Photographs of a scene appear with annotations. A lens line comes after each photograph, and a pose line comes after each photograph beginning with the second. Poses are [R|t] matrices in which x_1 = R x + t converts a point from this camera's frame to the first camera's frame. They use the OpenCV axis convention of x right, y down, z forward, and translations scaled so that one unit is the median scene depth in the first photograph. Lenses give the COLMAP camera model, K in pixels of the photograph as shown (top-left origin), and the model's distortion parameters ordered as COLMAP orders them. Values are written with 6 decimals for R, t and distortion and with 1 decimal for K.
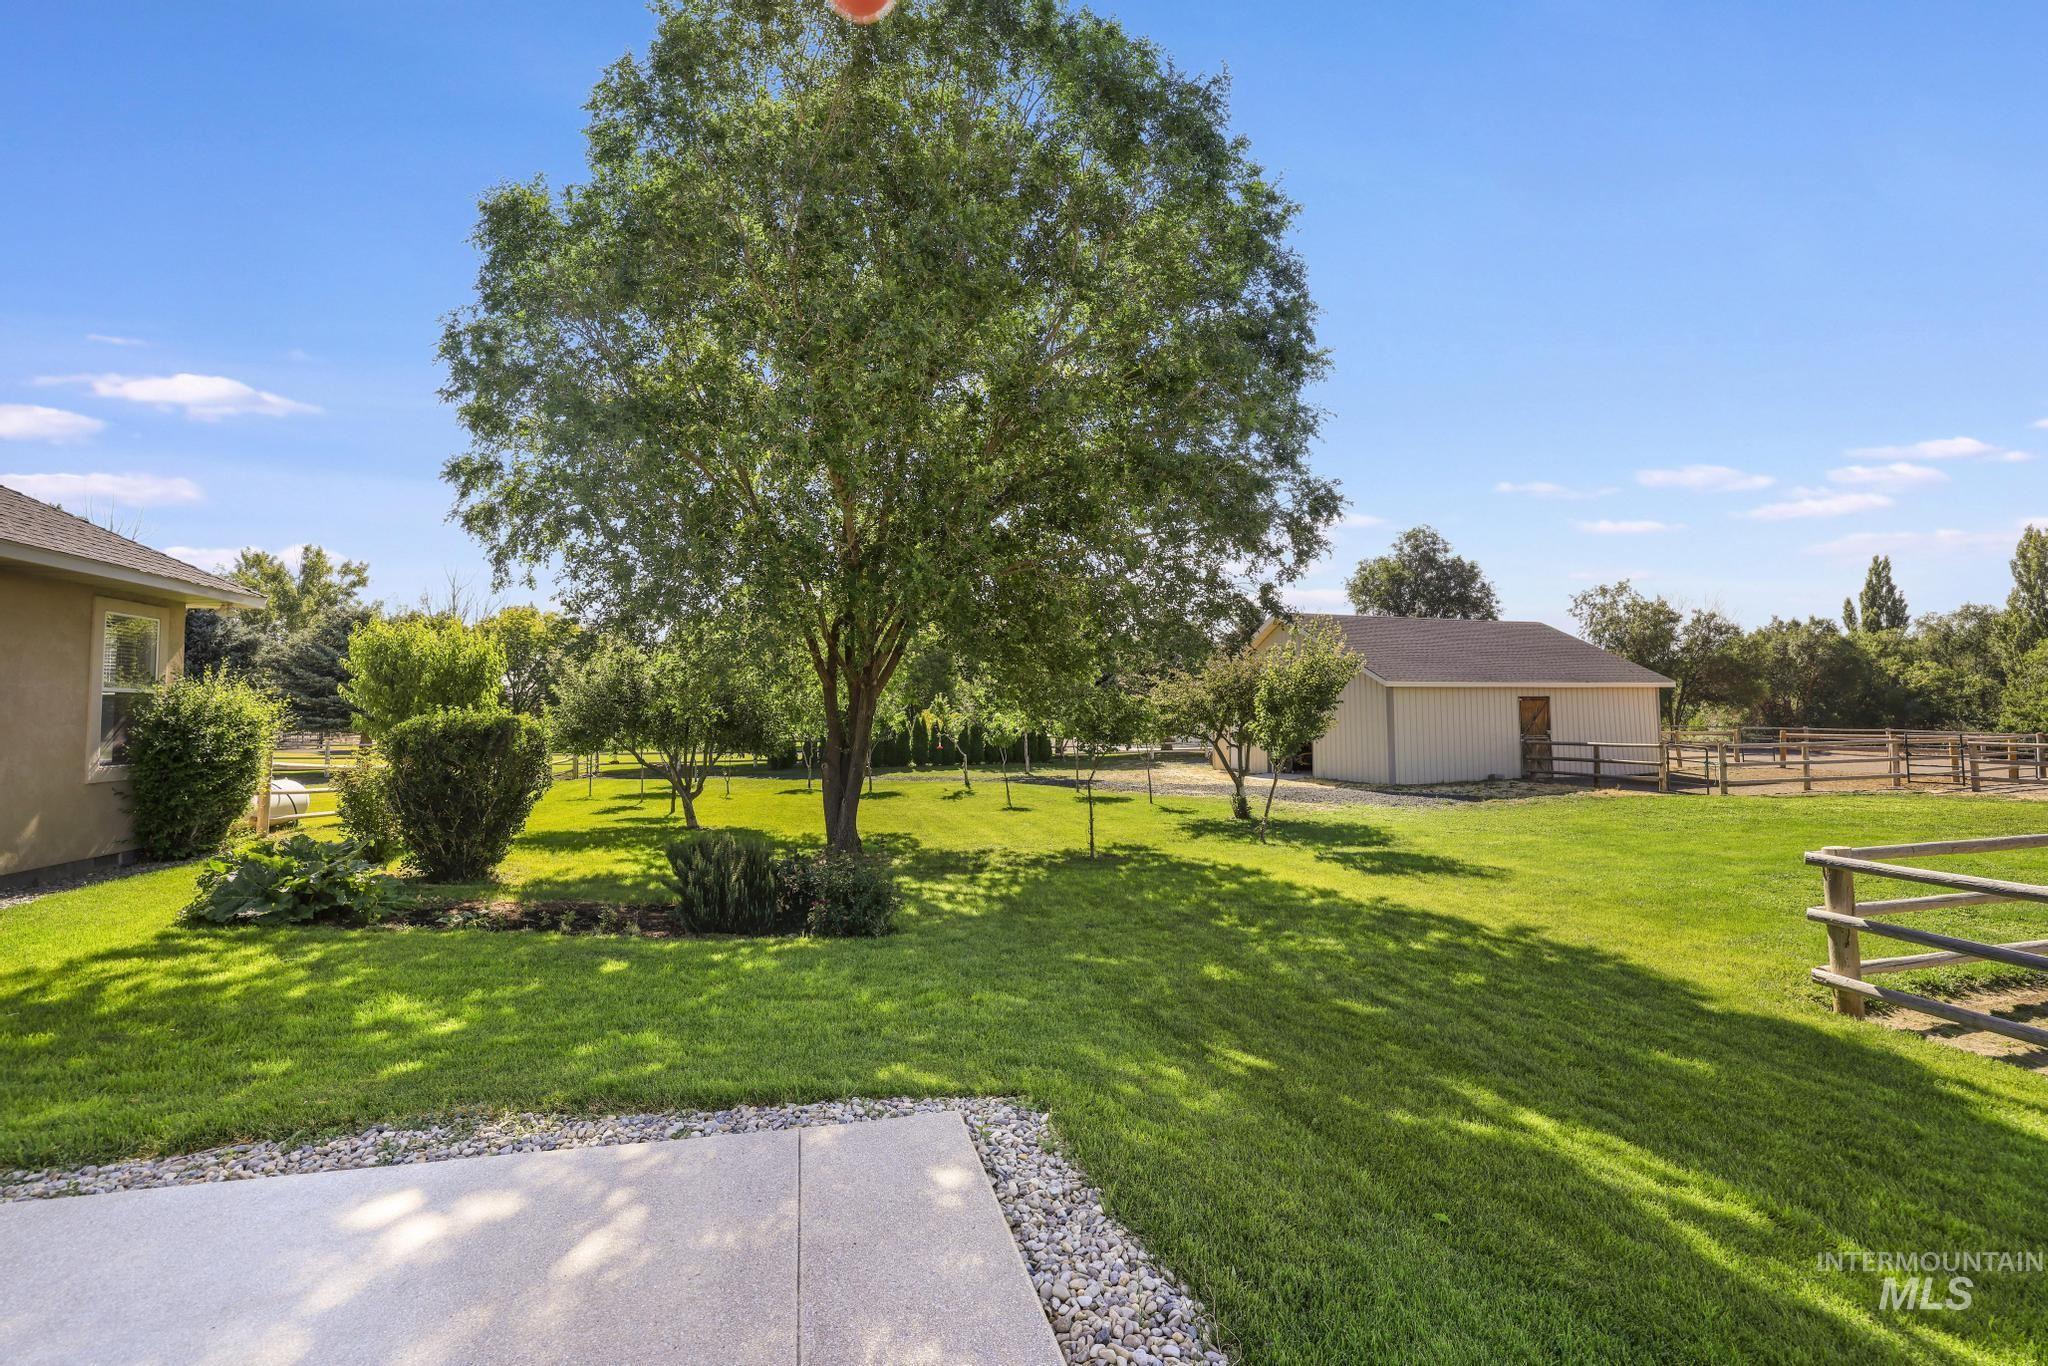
lens RADIAL K [[908.2, 0, 991.0], [0, 908.2, 659.1], [0, 0, 1]] dist [-0.041934, 0.013300]
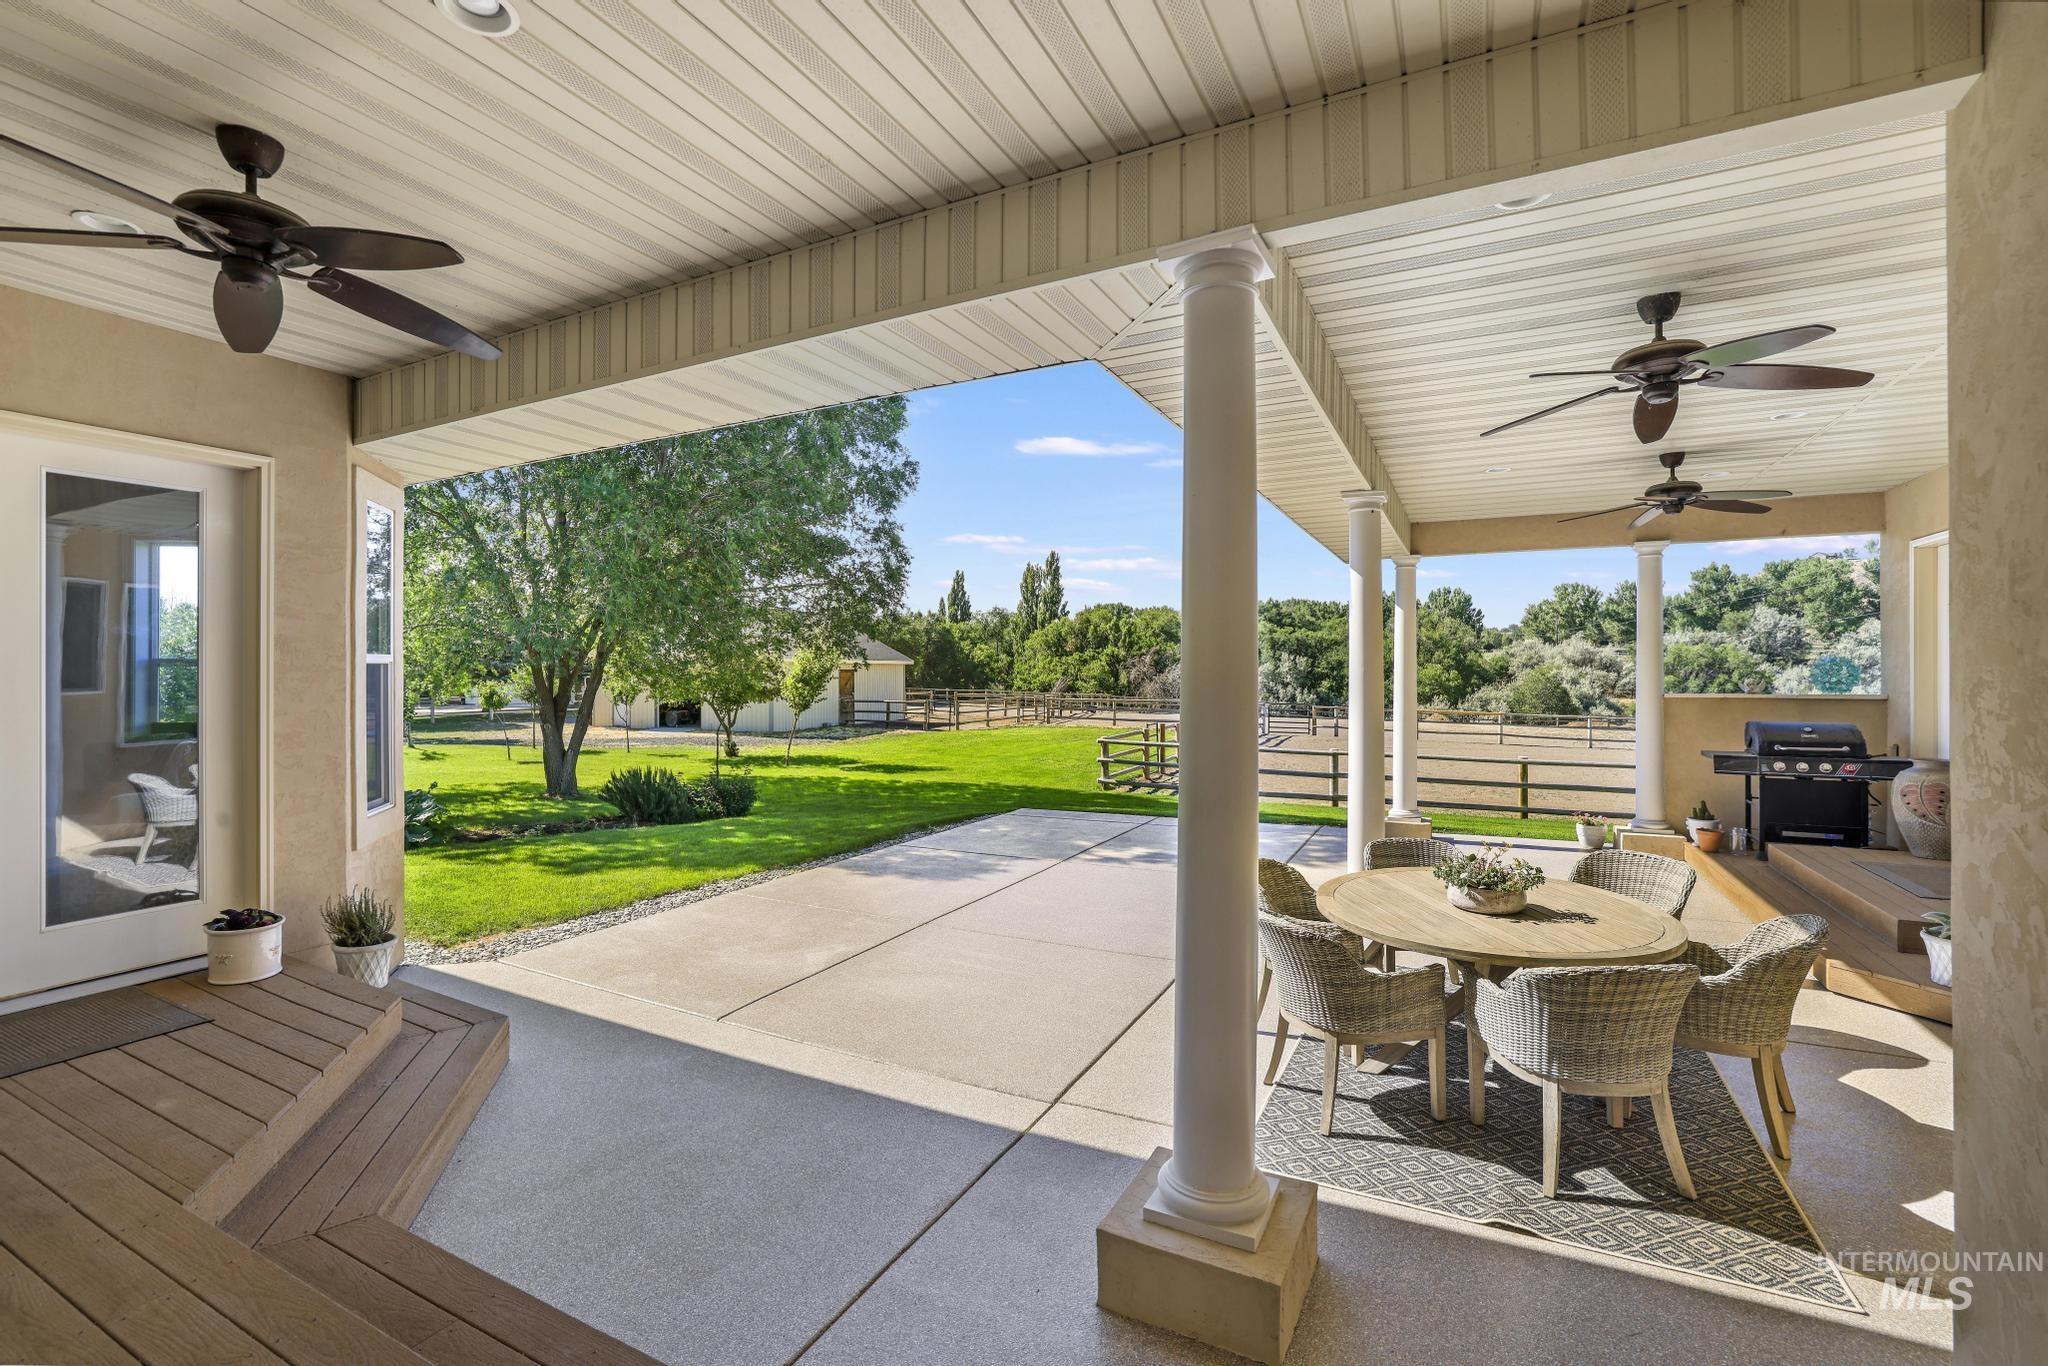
lens RADIAL K [[908.2, 0, 1005.1], [0, 908.2, 675.1], [0, 0, 1]] dist [-0.041934, 0.013300]
pose [[0.646060, 0.006933, 0.763255, -0.115605], [-0.055364, 0.997750, 0.037800, -0.006226], [-0.761276, -0.066678, 0.644991, -0.050241]]
